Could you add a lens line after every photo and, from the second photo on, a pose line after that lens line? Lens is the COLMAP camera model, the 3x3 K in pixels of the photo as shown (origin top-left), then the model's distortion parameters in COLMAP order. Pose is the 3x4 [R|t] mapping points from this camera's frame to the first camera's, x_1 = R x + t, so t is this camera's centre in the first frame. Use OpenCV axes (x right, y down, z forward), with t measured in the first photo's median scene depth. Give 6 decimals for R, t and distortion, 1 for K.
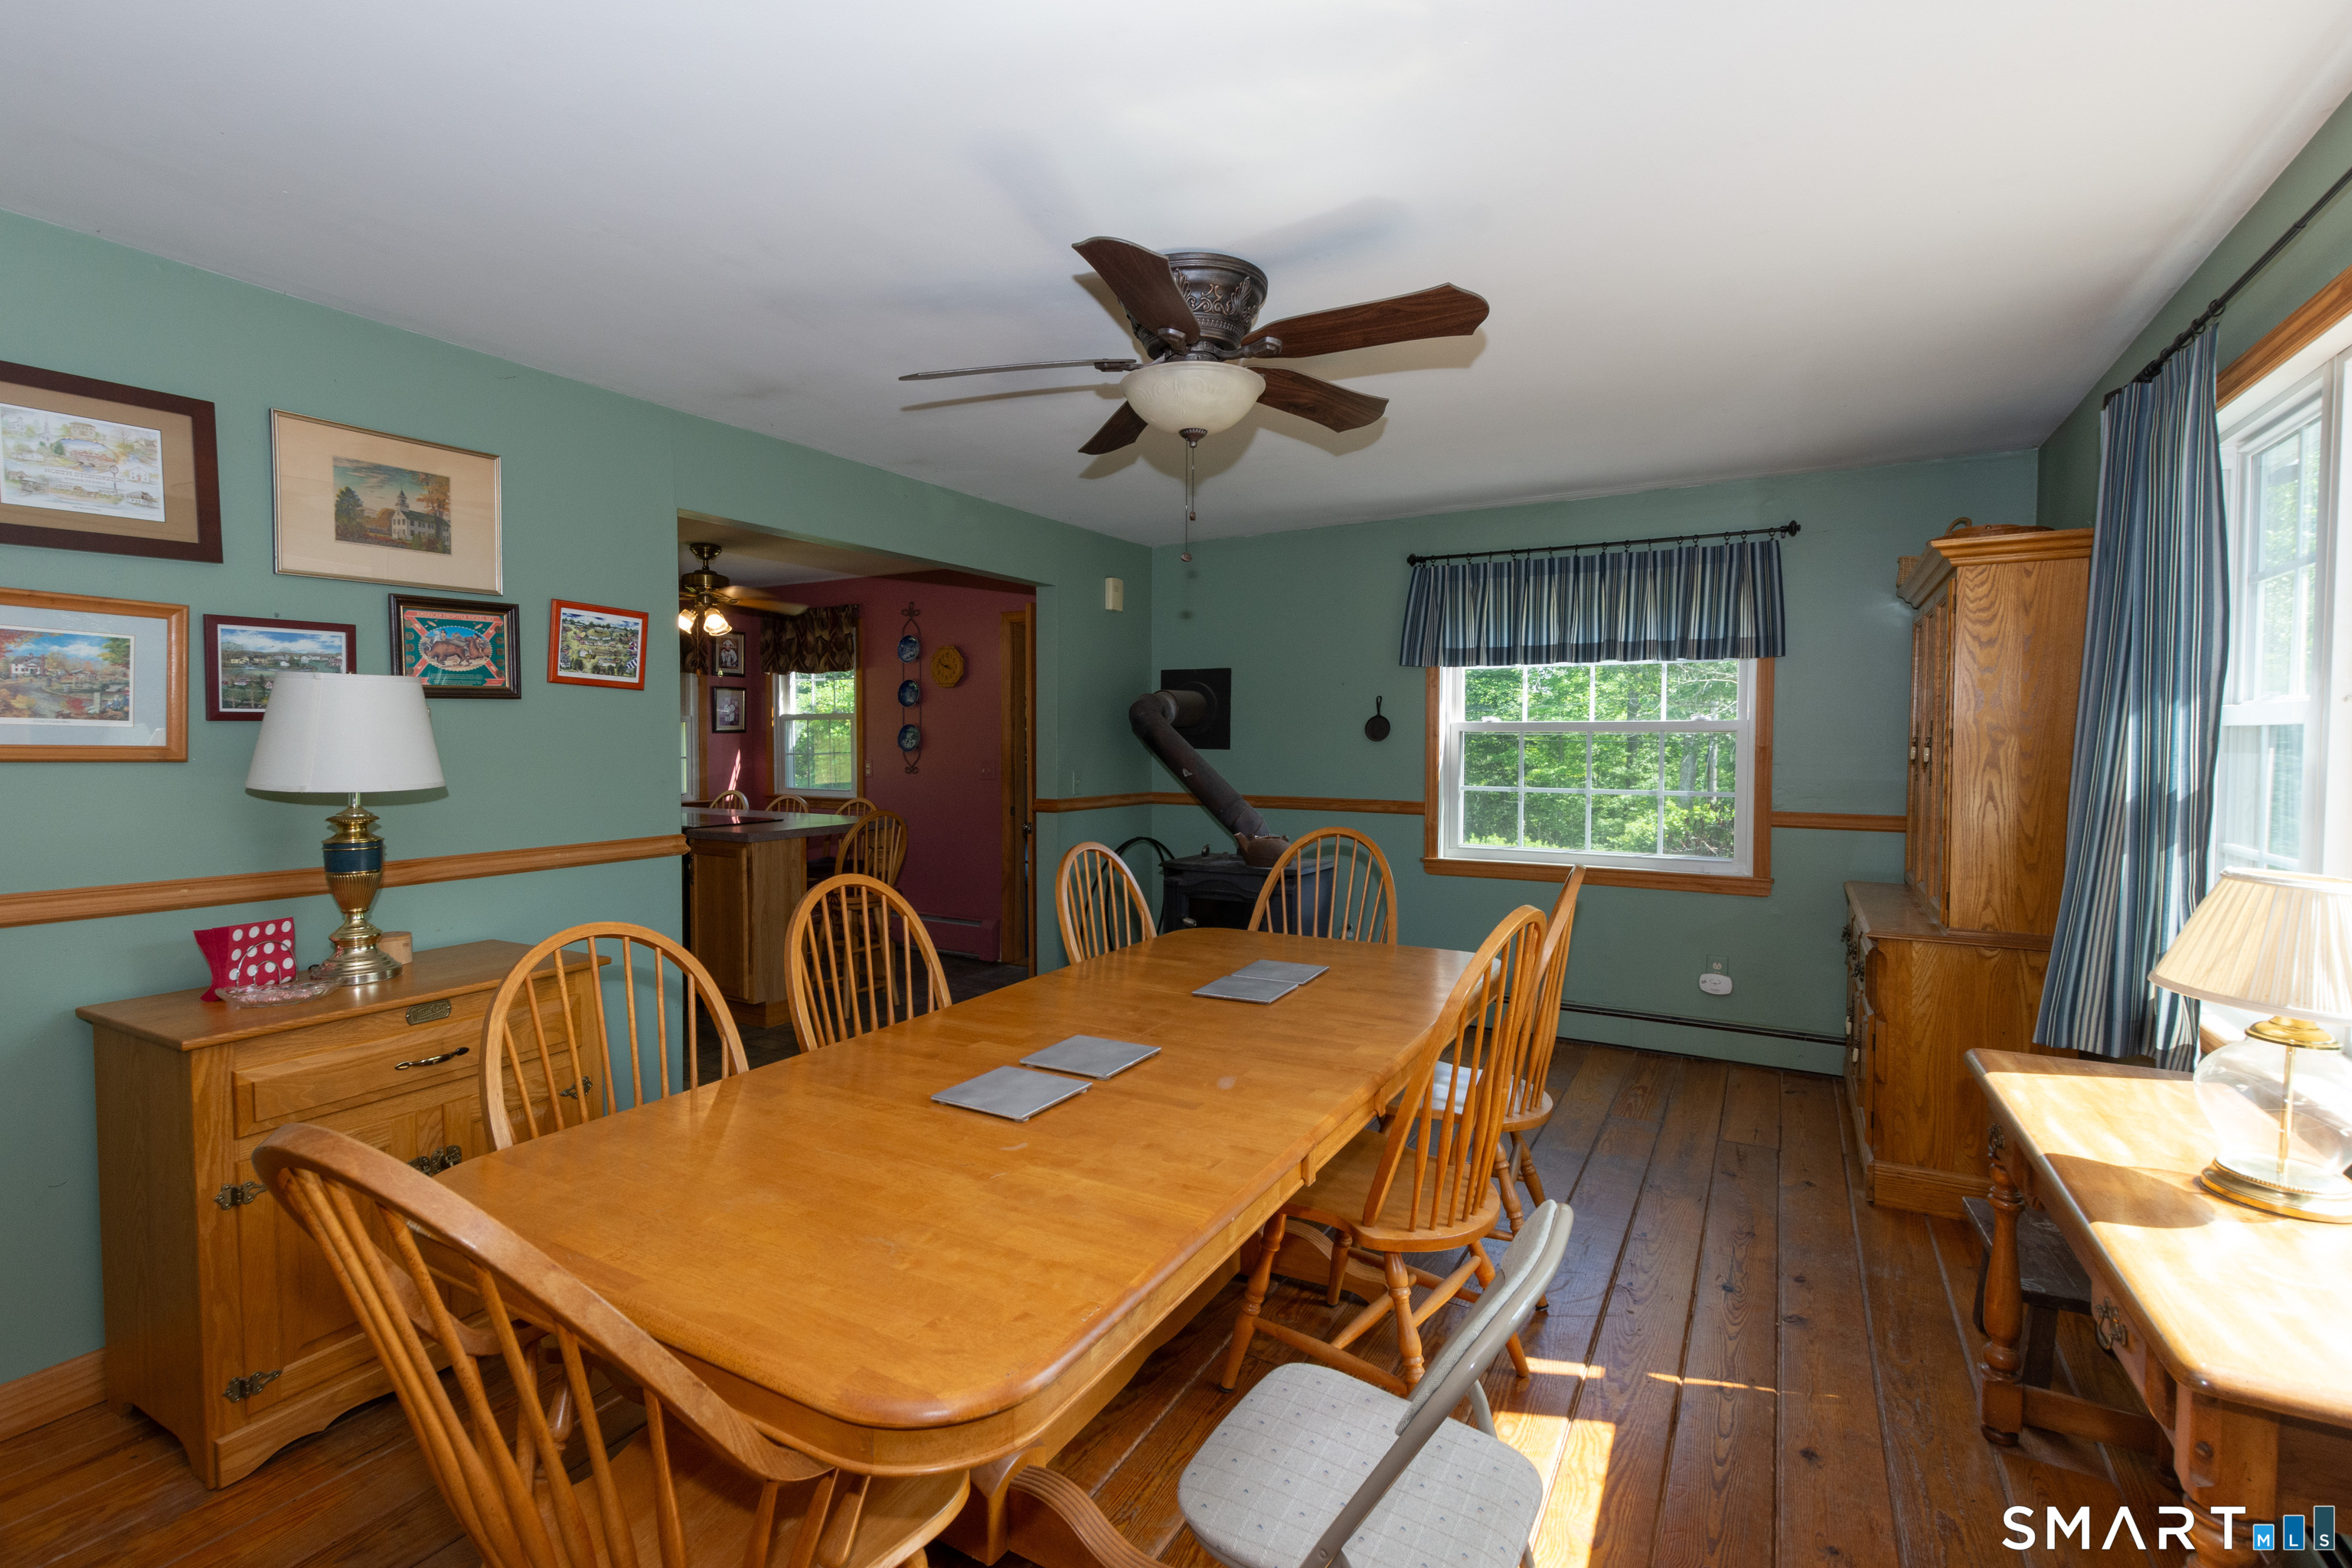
lens RADIAL K [[1062.9, 0, 1164.6], [0, 1062.9, 788.0], [0, 0, 1]] dist [0.004817, -0.000709]
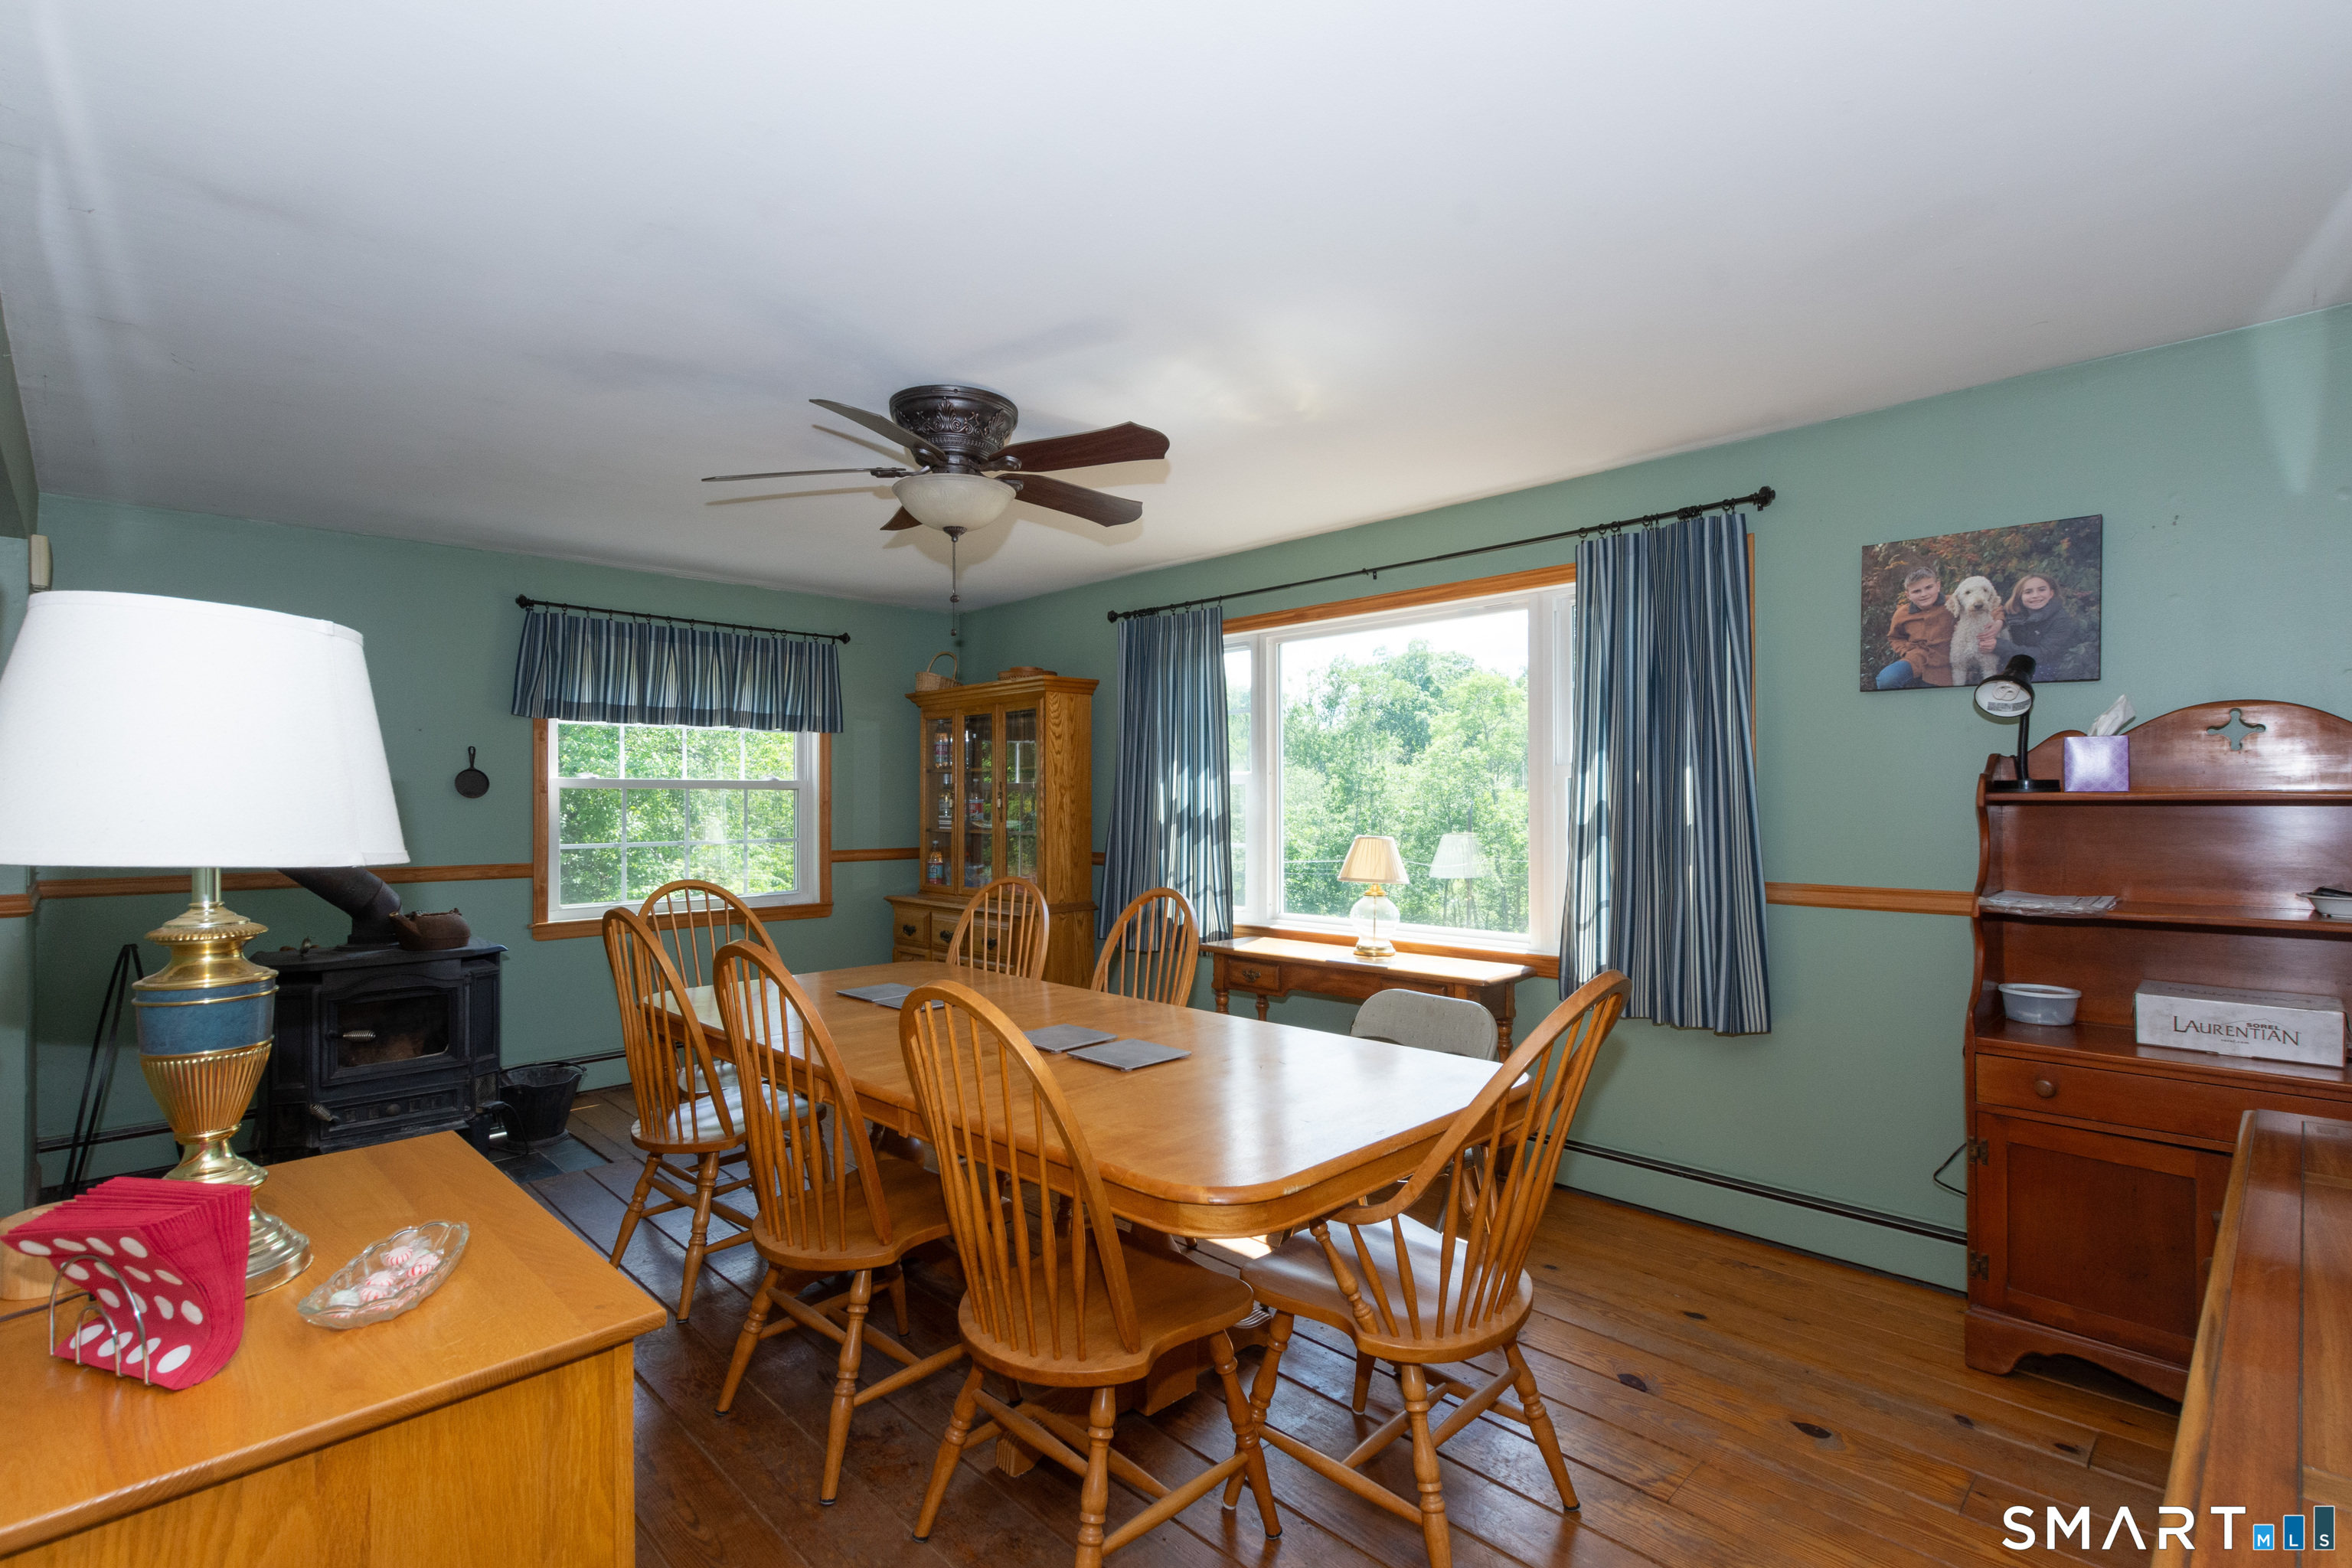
lens RADIAL K [[1062.9, 0, 1184.8], [0, 1062.9, 787.1], [0, 0, 1]] dist [0.004817, -0.000709]
pose [[0.277711, 0.009934, 0.960613, -0.495125], [0.049248, 0.998485, -0.024563, -0.002172], [-0.959402, 0.054130, 0.276801, 0.198749]]
